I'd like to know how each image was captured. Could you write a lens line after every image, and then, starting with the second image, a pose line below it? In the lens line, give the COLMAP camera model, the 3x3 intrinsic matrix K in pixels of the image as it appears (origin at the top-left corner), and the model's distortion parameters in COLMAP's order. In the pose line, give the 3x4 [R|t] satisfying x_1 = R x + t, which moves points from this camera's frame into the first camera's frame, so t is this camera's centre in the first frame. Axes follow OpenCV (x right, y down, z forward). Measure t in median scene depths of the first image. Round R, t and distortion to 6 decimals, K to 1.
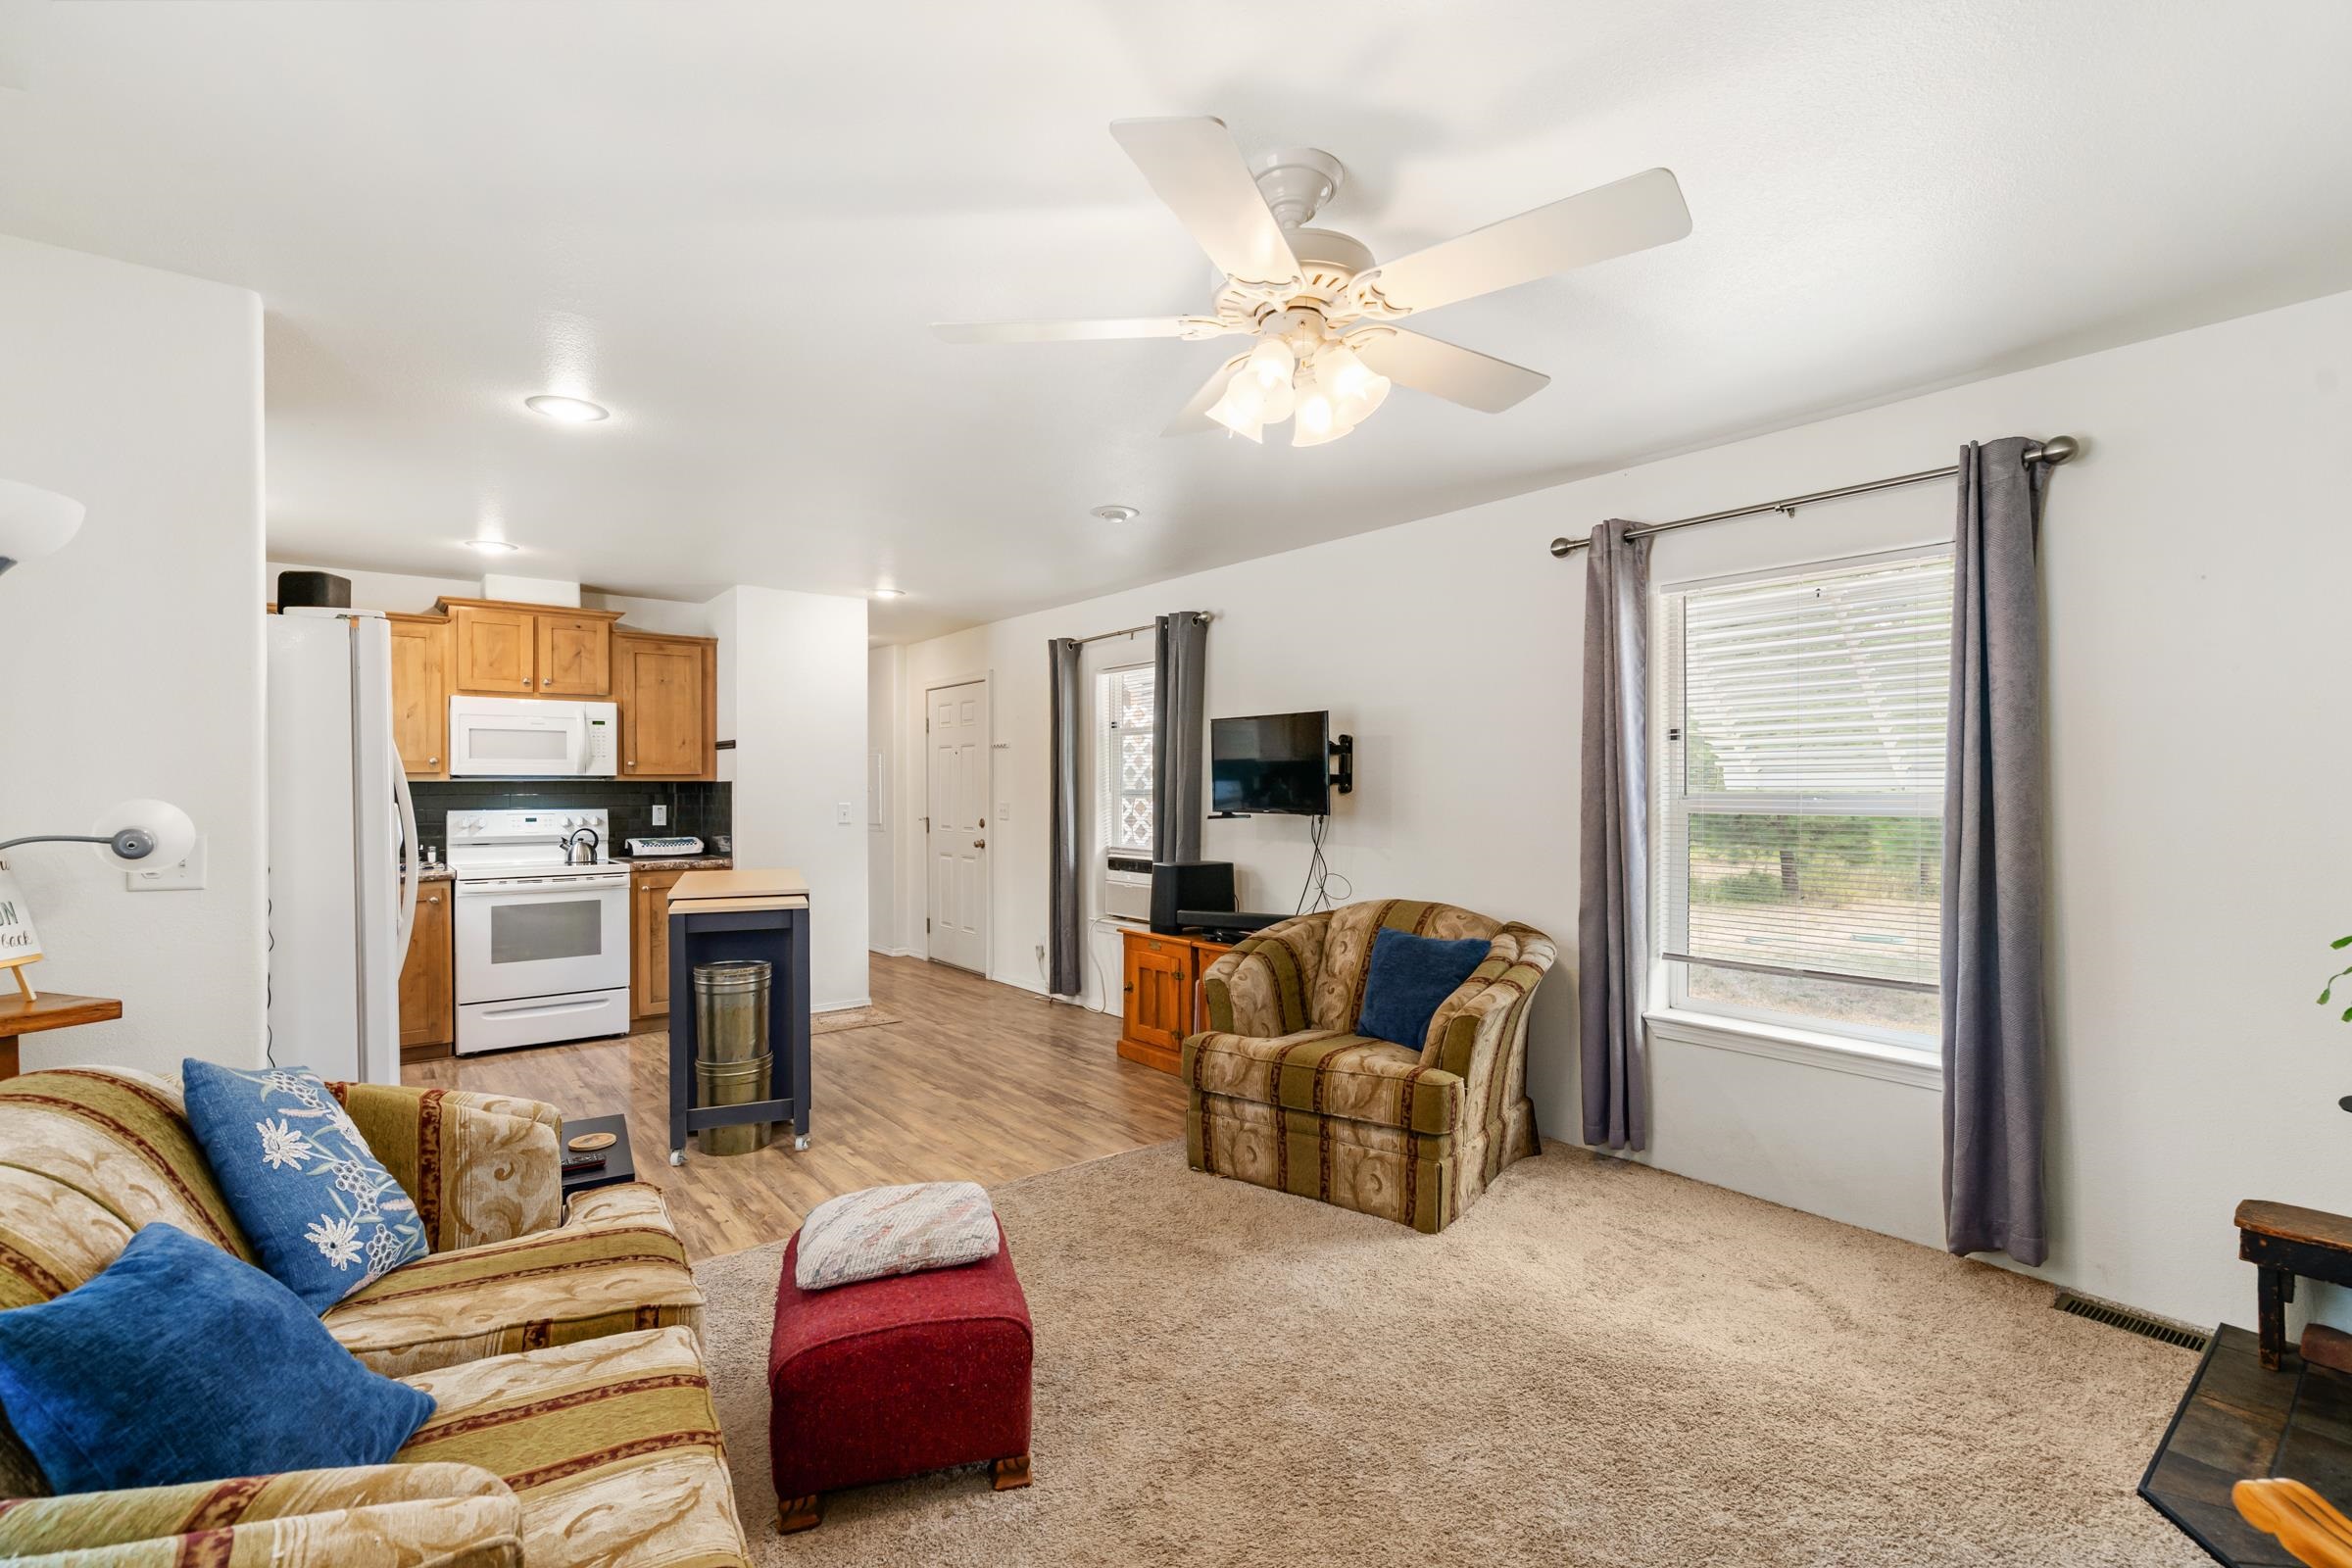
lens RADIAL K [[1067.2, 0, 1180.4], [0, 1067.2, 781.2], [0, 0, 1]] dist [-0.003724, 0.000072]
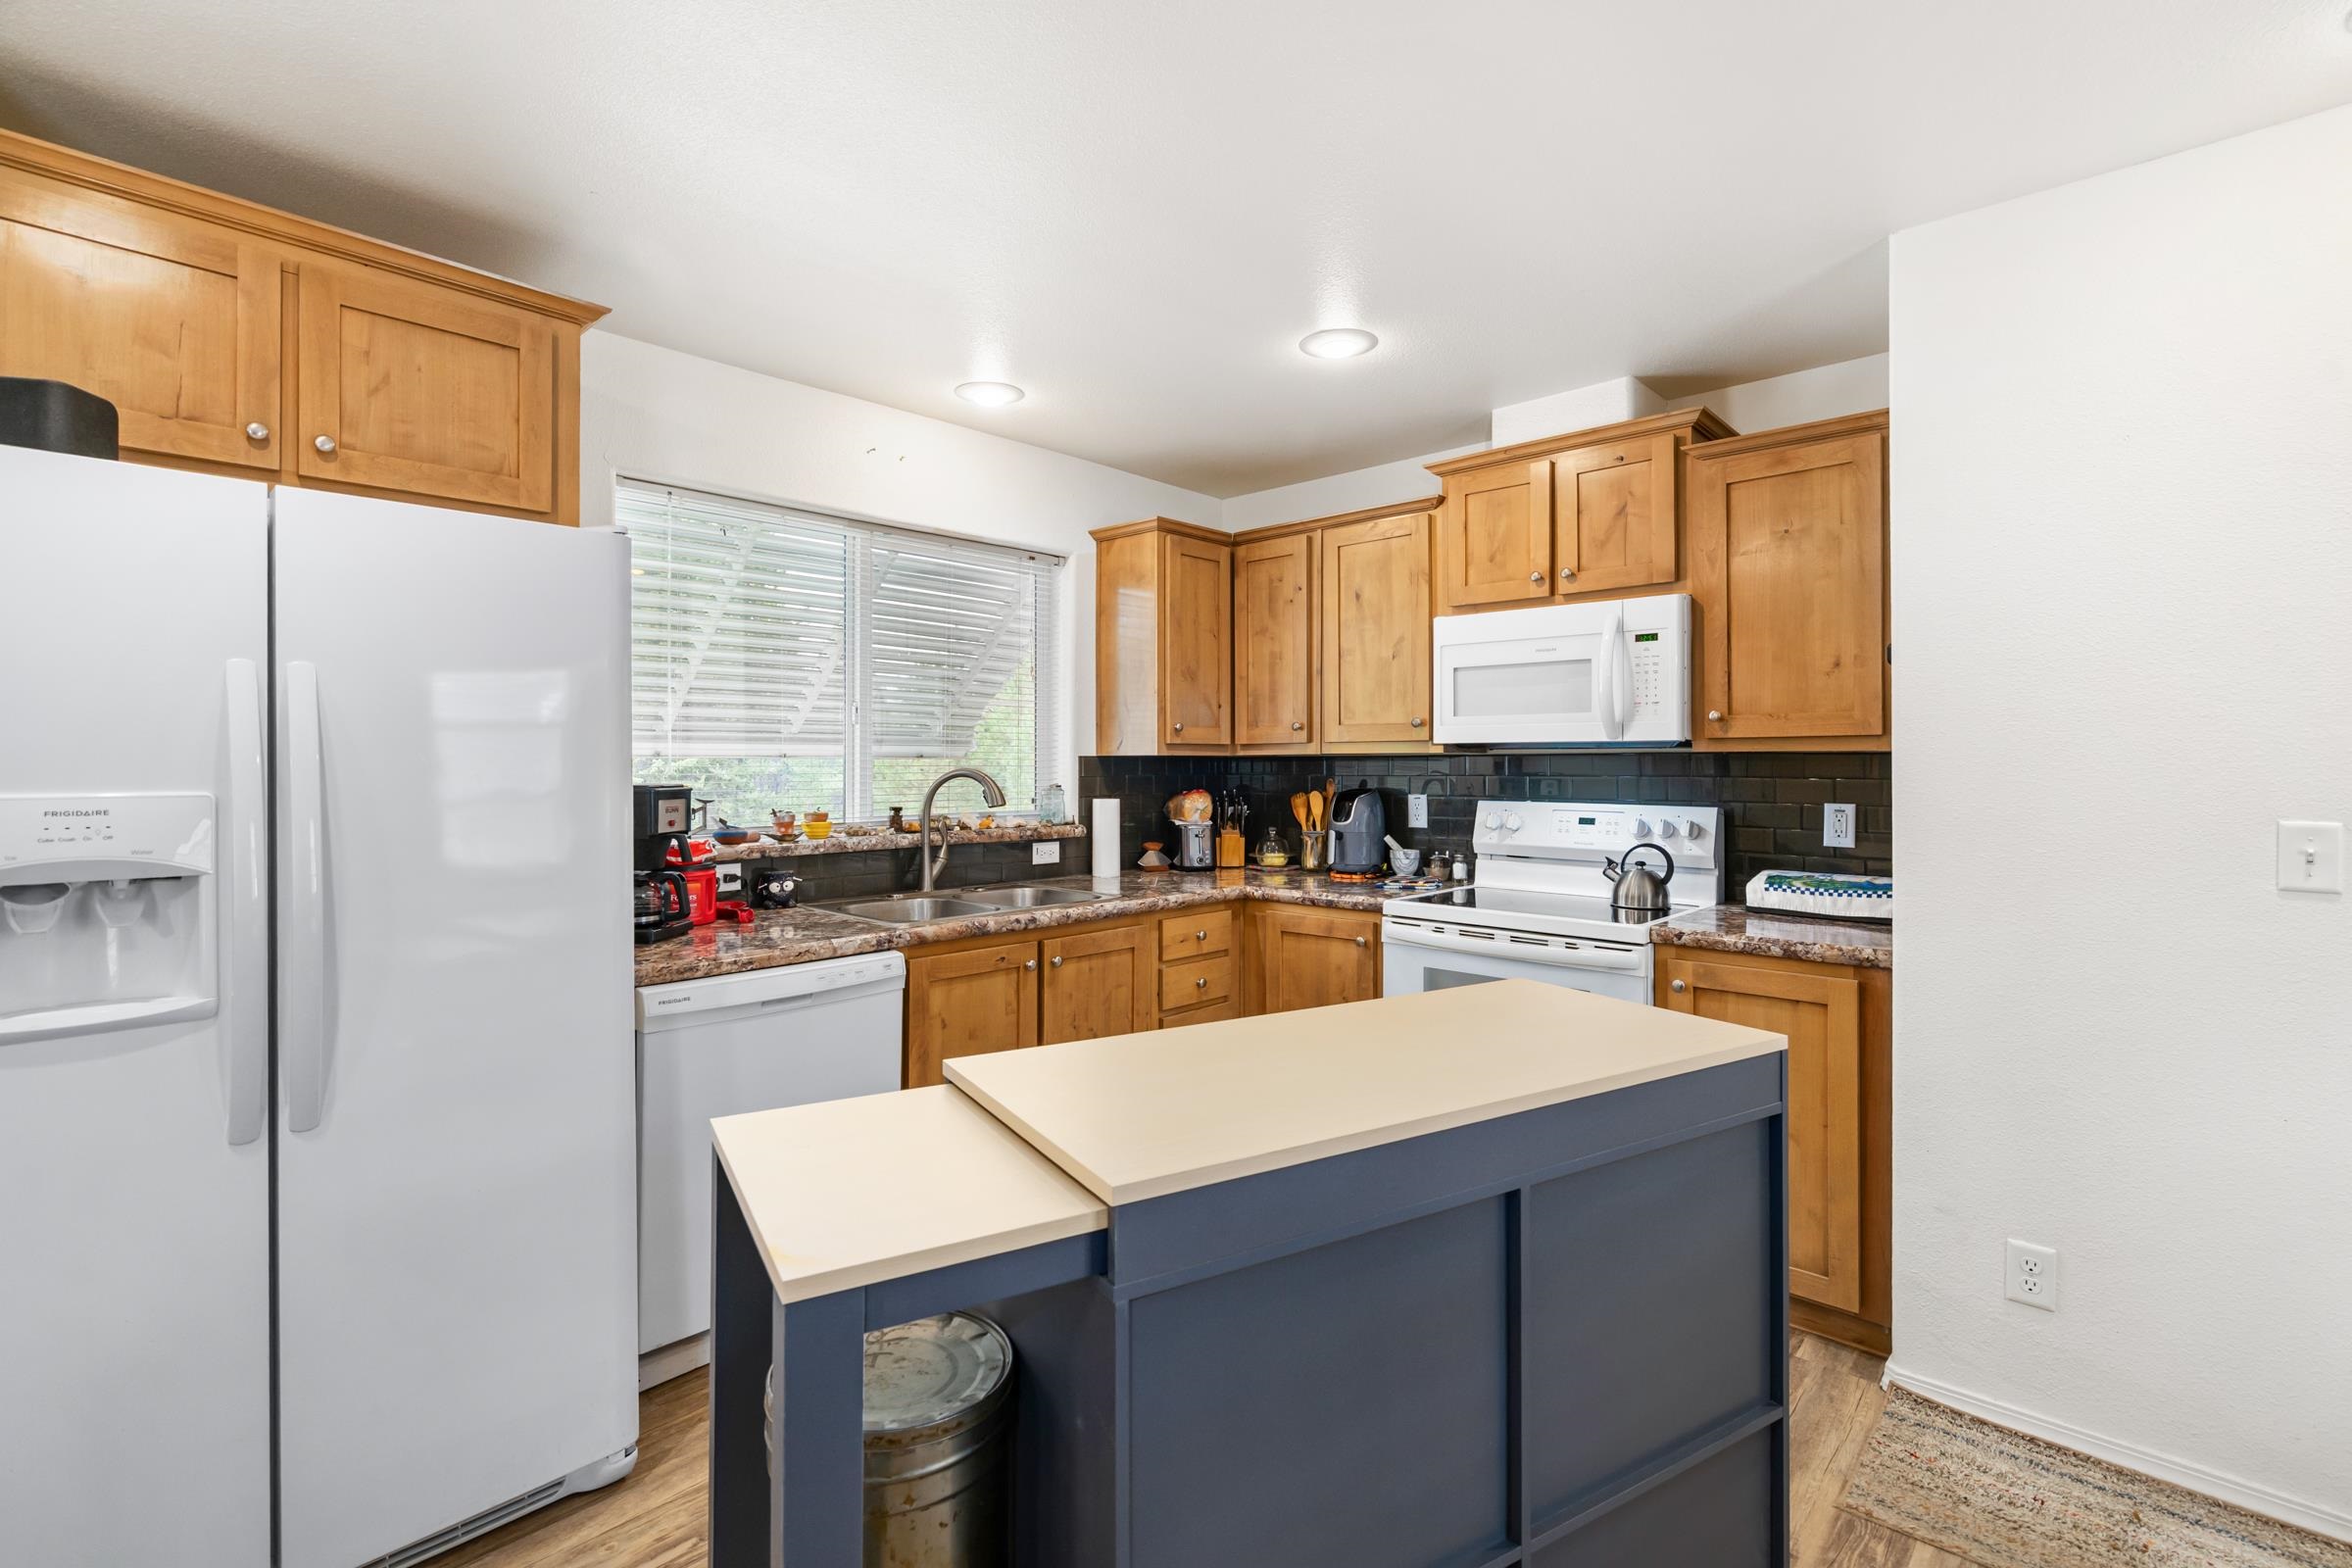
lens RADIAL K [[1084.1, 0, 1174.8], [0, 1084.1, 750.5], [0, 0, 1]] dist [-0.002271, 0.000147]
pose [[0.135111, -0.006782, -0.990807, -0.065869], [0.002667, 0.999975, -0.006481, 0.001804], [0.990827, -0.001767, 0.135125, 0.722316]]
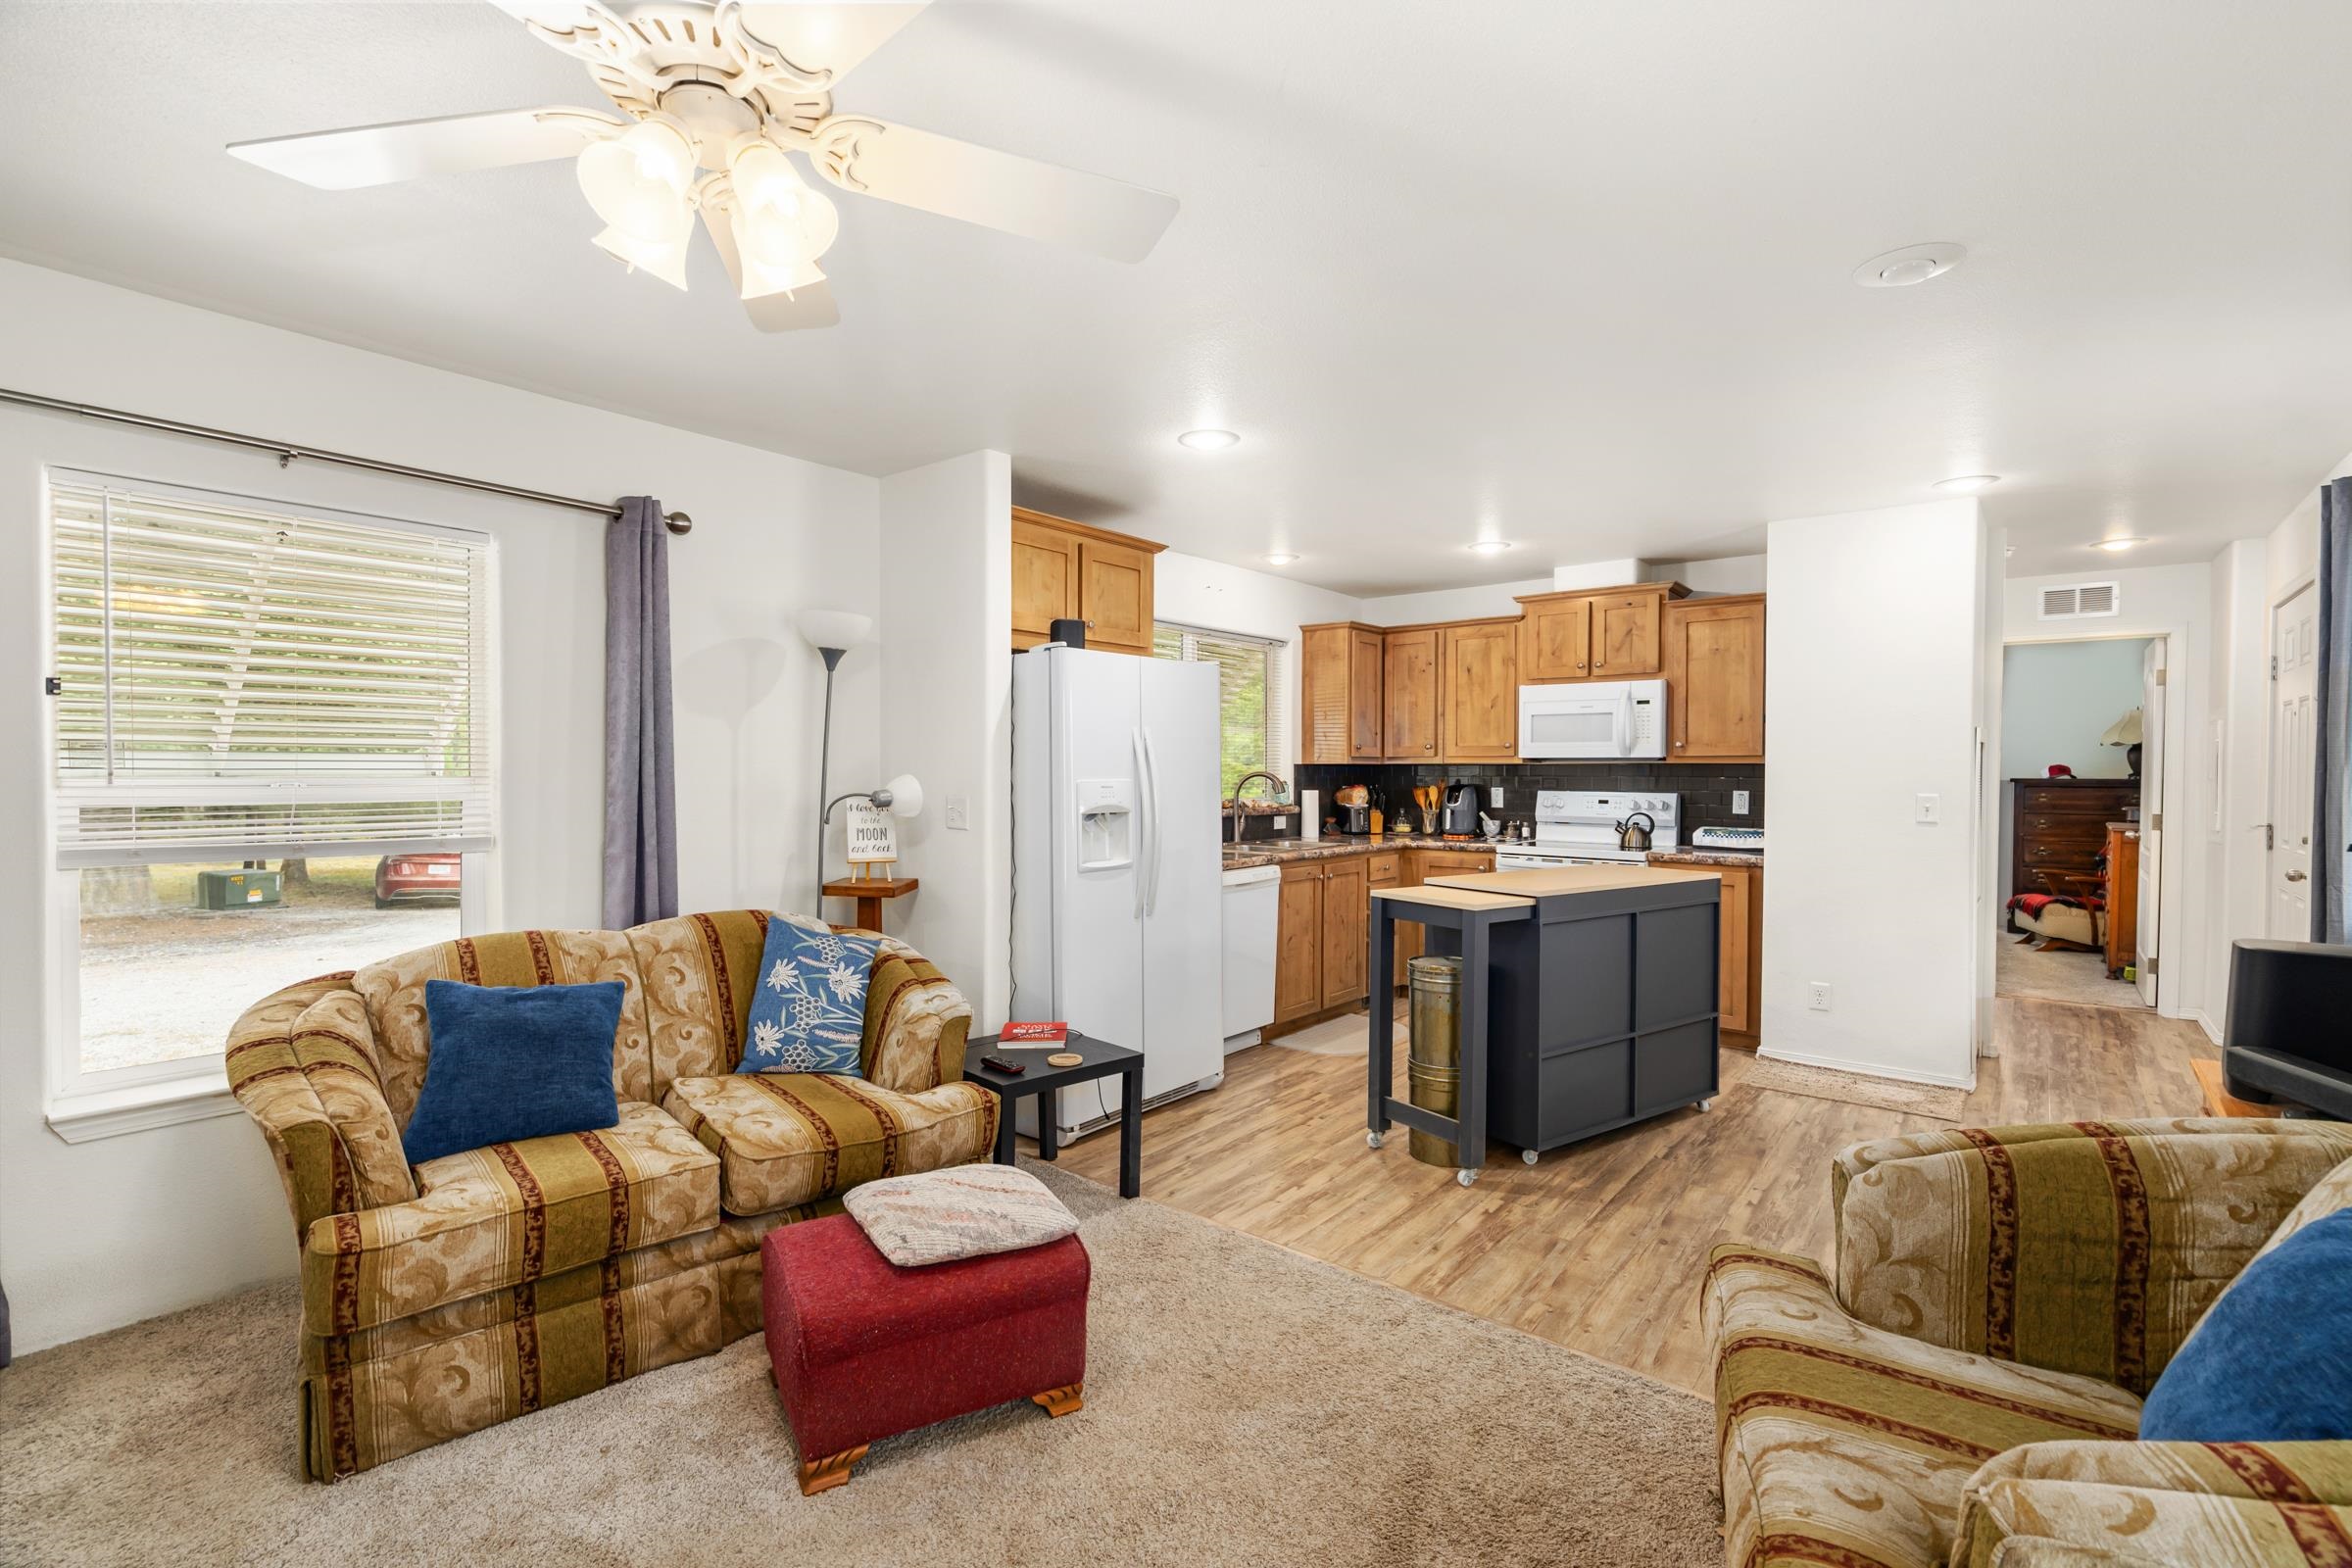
lens RADIAL K [[1067.2, 0, 1180.4], [0, 1067.2, 781.2], [0, 0, 1]] dist [-0.003724, 0.000072]
pose [[0.202569, 0.016646, -0.979127, 0.310127], [-0.000135, 0.999856, 0.016970, -0.000340], [0.979268, -0.003305, 0.202542, 0.411223]]
